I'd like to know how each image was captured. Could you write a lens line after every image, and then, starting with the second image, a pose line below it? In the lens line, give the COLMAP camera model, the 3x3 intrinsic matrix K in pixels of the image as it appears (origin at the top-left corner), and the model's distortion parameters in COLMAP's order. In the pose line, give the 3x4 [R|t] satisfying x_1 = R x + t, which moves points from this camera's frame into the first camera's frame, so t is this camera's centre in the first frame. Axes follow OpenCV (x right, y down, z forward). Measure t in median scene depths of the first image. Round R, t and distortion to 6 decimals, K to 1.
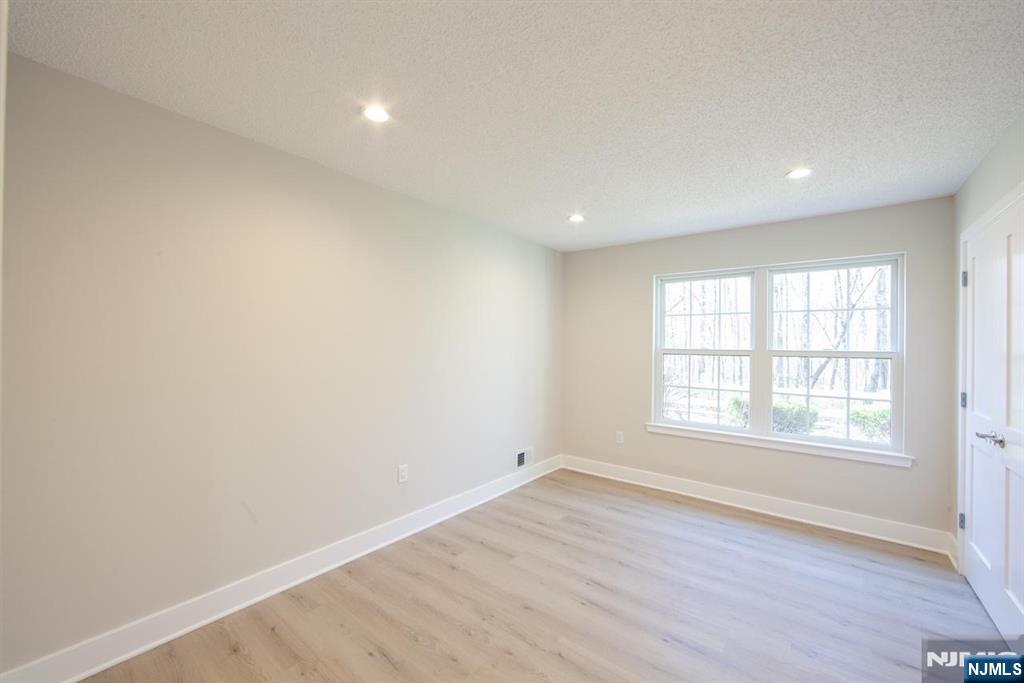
lens RADIAL K [[403.9, 0, 515.4], [0, 403.9, 342.9], [0, 0, 1]] dist [-0.009098, 0.000582]
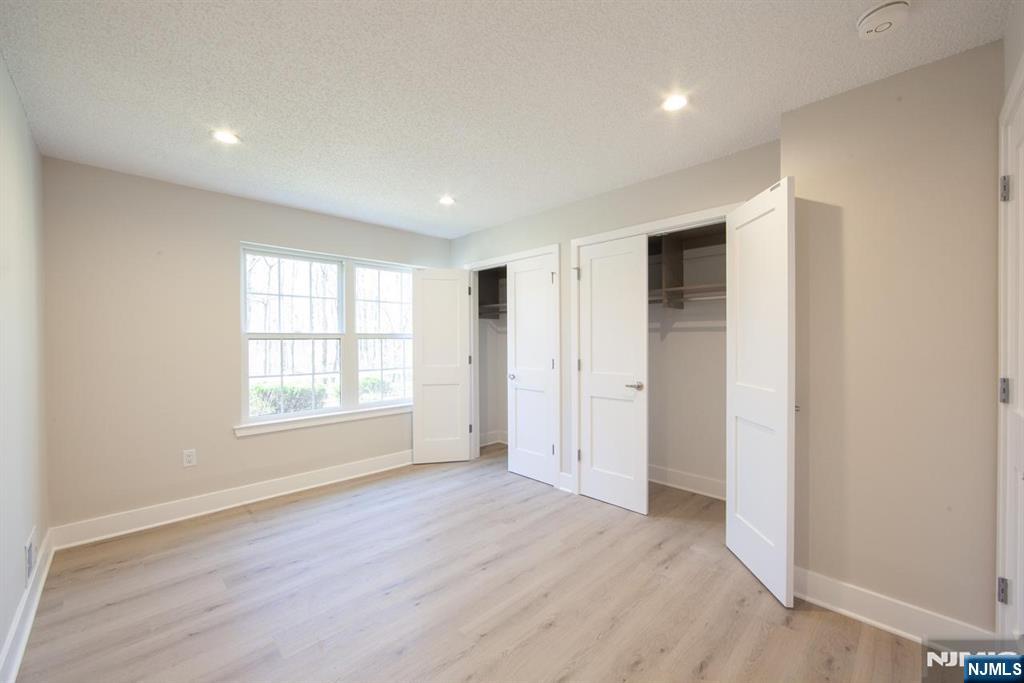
lens RADIAL K [[403.9, 0, 516.9], [0, 403.9, 341.0], [0, 0, 1]] dist [-0.009098, 0.000582]
pose [[0.128872, -0.025190, 0.991341, -0.433635], [-0.007729, 0.999621, 0.026405, 0.005634], [-0.991631, -0.011065, 0.128629, 0.399045]]
